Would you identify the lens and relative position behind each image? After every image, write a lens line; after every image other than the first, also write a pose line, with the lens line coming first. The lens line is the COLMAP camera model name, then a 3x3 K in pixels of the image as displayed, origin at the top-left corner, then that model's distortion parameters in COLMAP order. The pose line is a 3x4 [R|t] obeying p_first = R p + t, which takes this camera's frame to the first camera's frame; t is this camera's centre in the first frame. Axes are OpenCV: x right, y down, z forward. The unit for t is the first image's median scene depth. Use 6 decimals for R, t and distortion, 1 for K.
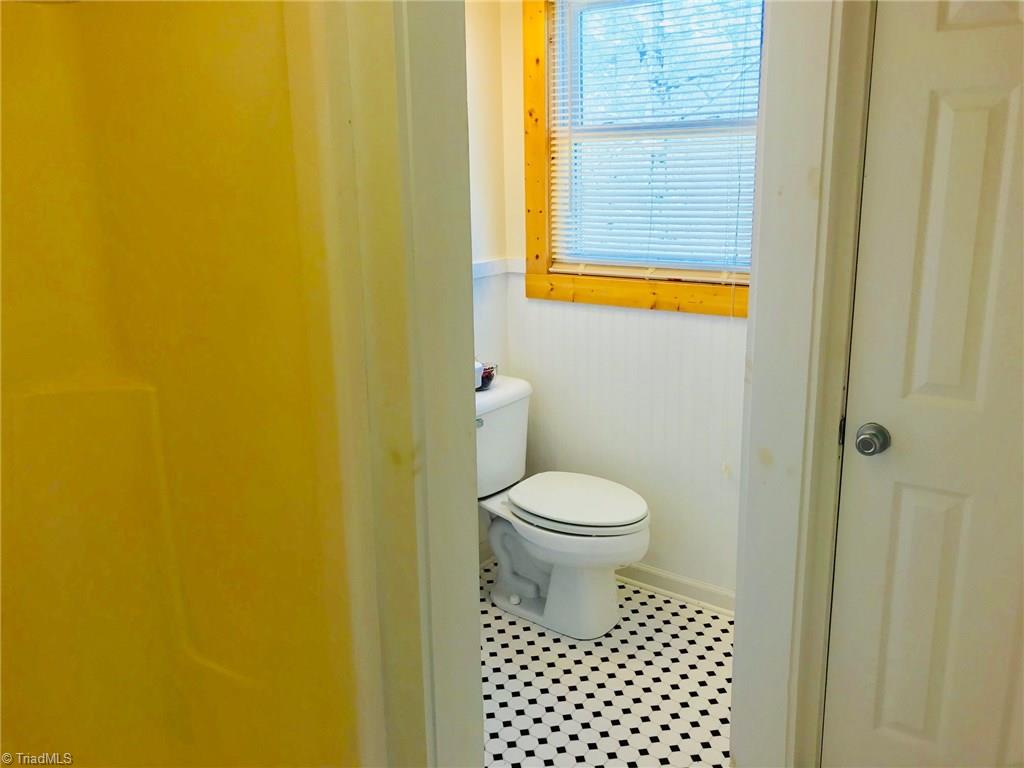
lens RADIAL K [[837.6, 0, 510.5], [0, 837.6, 373.6], [0, 0, 1]] dist [0.068409, -0.170168]
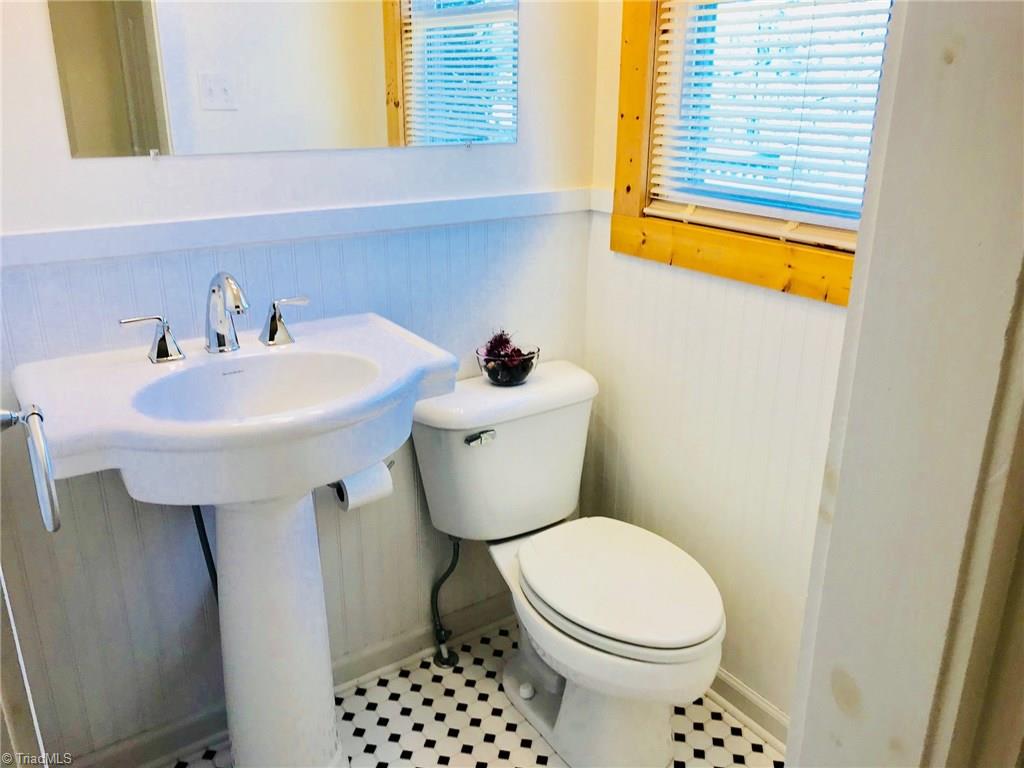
lens RADIAL K [[837.2, 0, 511.7], [0, 837.2, 372.7], [0, 0, 1]] dist [-0.010289, -0.001095]
pose [[0.945131, 0.131700, -0.298969, 0.160240], [-0.104212, 0.988872, 0.106167, -0.059032], [0.309624, -0.069185, 0.948339, 0.355599]]
